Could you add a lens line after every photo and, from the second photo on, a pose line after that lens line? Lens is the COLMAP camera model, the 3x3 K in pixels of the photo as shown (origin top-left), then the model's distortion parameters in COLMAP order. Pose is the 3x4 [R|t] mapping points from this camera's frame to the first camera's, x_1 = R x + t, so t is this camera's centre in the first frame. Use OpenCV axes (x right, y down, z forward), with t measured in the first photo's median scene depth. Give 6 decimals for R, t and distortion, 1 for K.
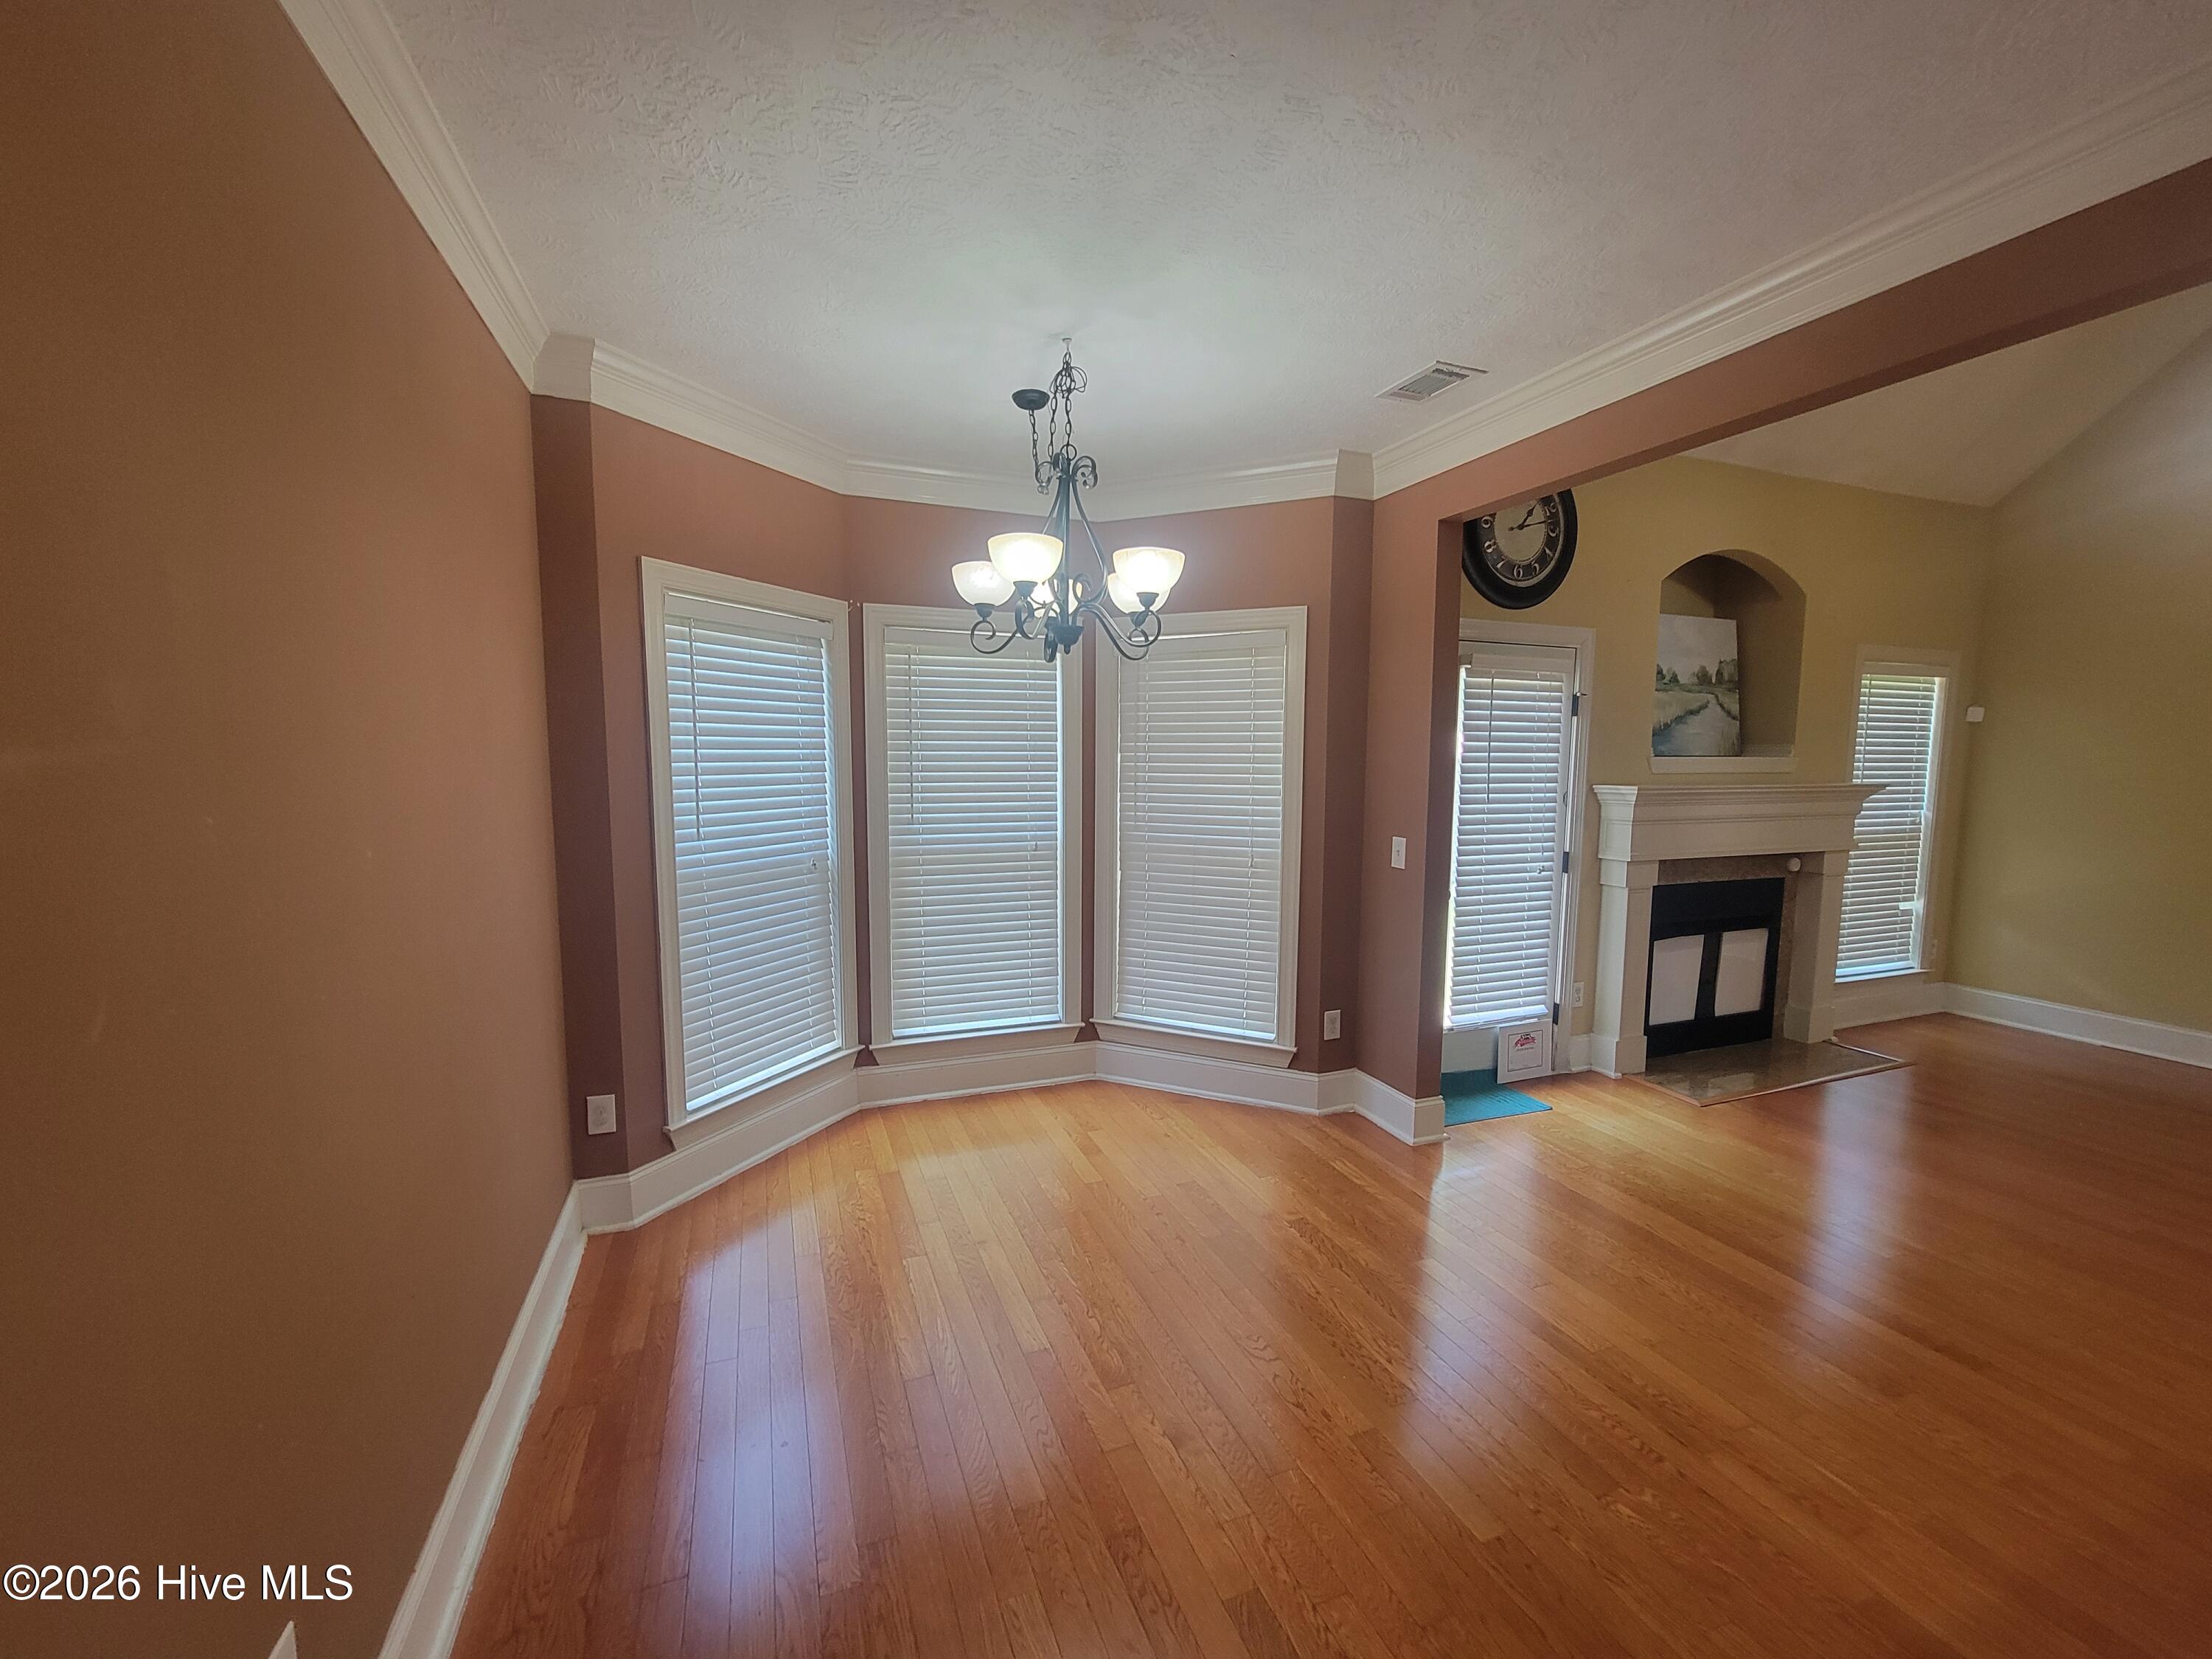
lens RADIAL K [[900.0, 0, 1106.6], [0, 900.0, 846.4], [0, 0, 1]] dist [-0.008491, 0.000937]
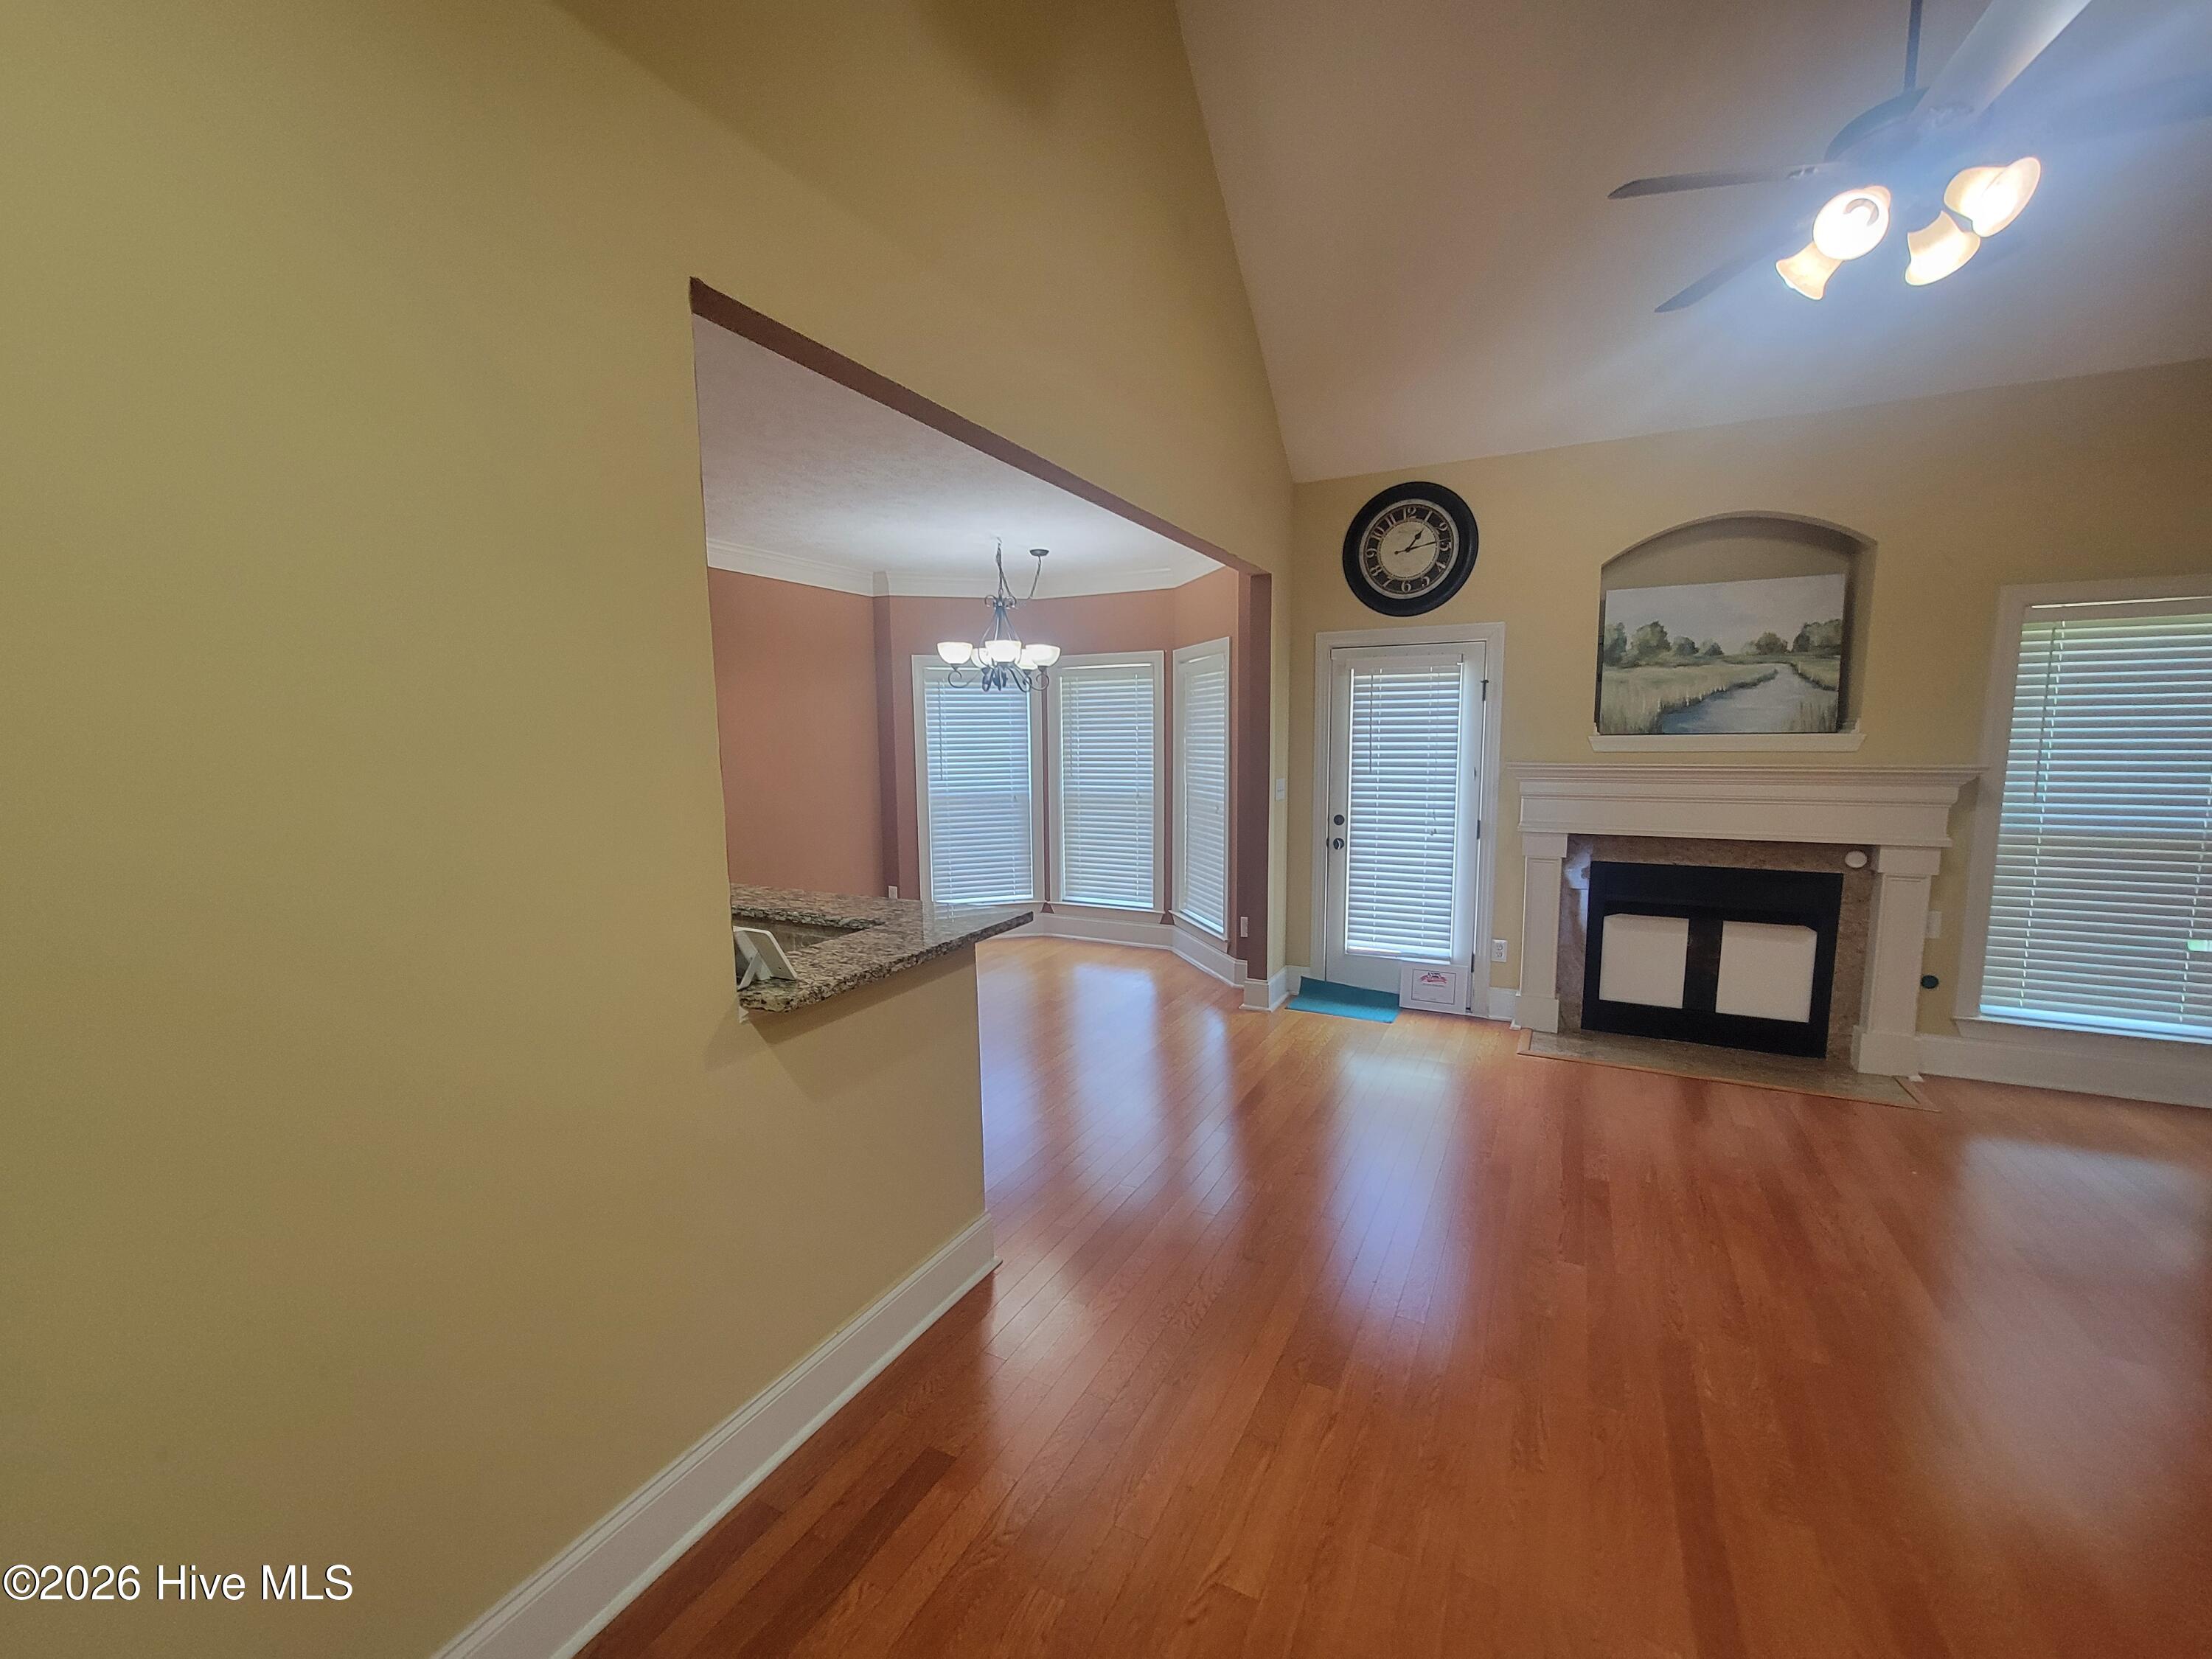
lens RADIAL K [[900.0, 0, 1106.6], [0, 900.0, 846.4], [0, 0, 1]] dist [-0.008491, 0.000937]
pose [[0.664942, 0.079728, -0.742627, 0.974821], [-0.064237, 0.996707, 0.049488, 0.012105], [0.744127, 0.014798, 0.667874, -0.103923]]
